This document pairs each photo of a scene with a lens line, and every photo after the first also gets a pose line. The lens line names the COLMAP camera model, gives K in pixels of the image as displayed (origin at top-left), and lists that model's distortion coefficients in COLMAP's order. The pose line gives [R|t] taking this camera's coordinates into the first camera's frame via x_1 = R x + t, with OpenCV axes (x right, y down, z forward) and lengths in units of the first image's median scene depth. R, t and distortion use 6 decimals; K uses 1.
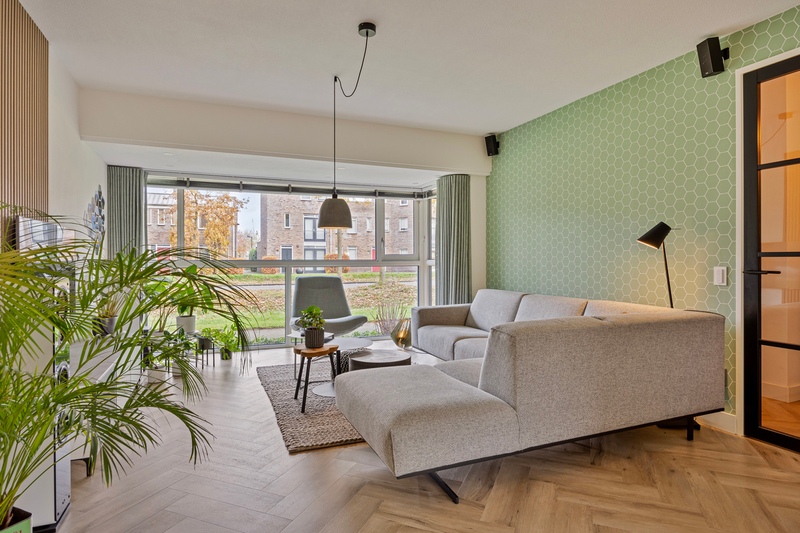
lens RADIAL K [[445.4, 0, 400.0], [0, 445.4, 266.5], [0, 0, 1]] dist [-0.004711, -0.001313]
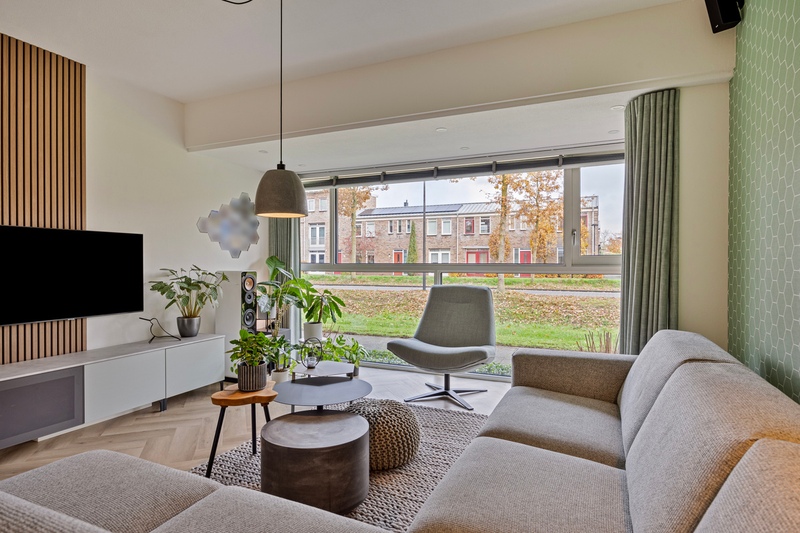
lens RADIAL K [[445.4, 0, 400.0], [0, 445.4, 266.5], [0, 0, 1]] dist [-0.004711, -0.001313]
pose [[0.673649, 0.010602, -0.738976, 0.307901], [-0.016088, 0.999871, -0.000320, -0.009199], [0.738877, 0.012104, 0.673732, 0.460495]]
